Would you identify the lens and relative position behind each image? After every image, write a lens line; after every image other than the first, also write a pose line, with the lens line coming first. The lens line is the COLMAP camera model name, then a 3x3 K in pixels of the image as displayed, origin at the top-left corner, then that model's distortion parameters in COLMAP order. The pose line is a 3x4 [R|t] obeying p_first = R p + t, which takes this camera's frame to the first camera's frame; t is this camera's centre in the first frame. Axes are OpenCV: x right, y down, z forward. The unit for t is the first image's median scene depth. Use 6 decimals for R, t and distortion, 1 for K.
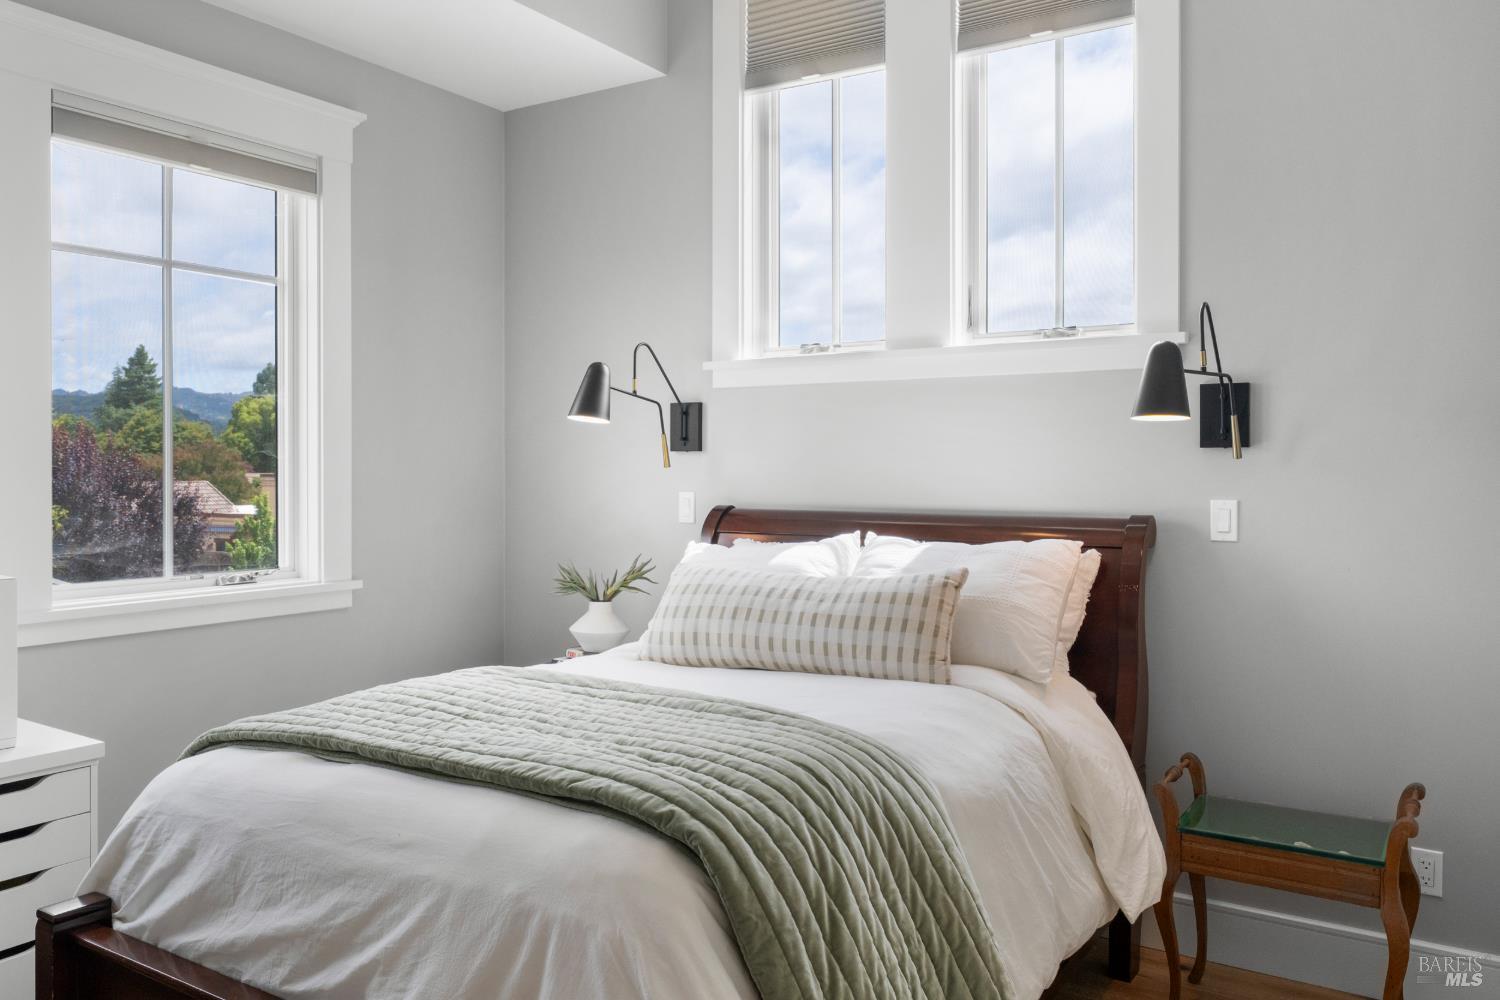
lens RADIAL K [[1114.8, 0, 750.0], [0, 1114.8, 500.0], [0, 0, 1]] dist [0.007256, 0.004610]
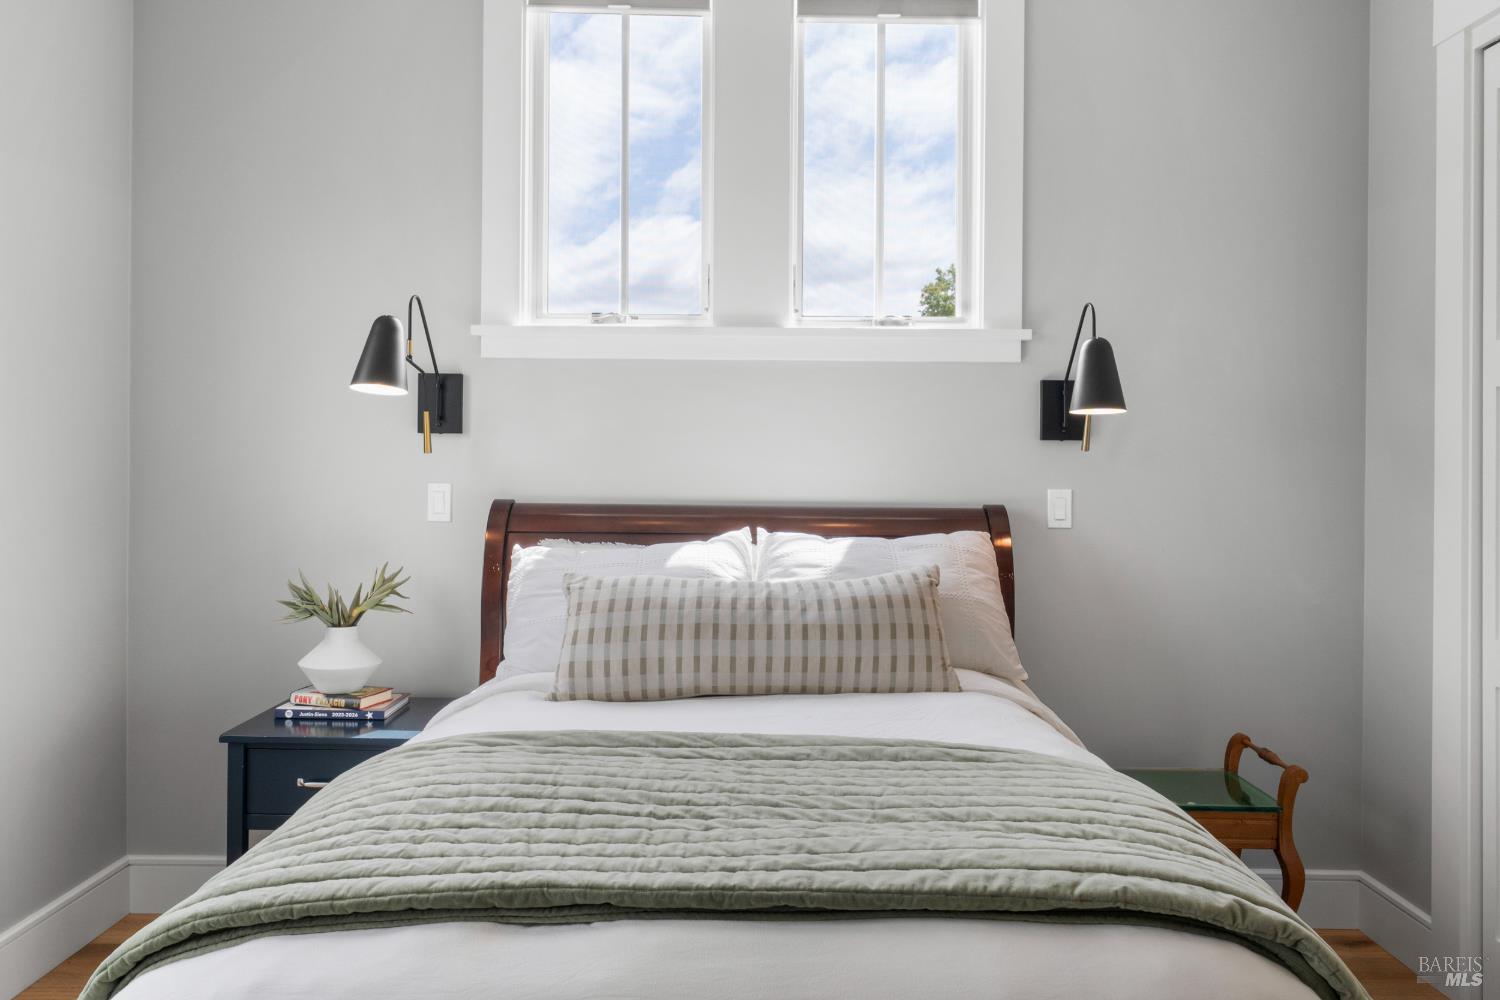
lens RADIAL K [[1094.1, 0, 750.5], [0, 1094.1, 493.0], [0, 0, 1]] dist [-0.005389, 0.000525]
pose [[0.851245, -0.009027, 0.524691, -0.359228], [0.007432, 0.999959, 0.005147, -0.003885], [-0.524716, -0.000481, 0.851277, 0.258995]]
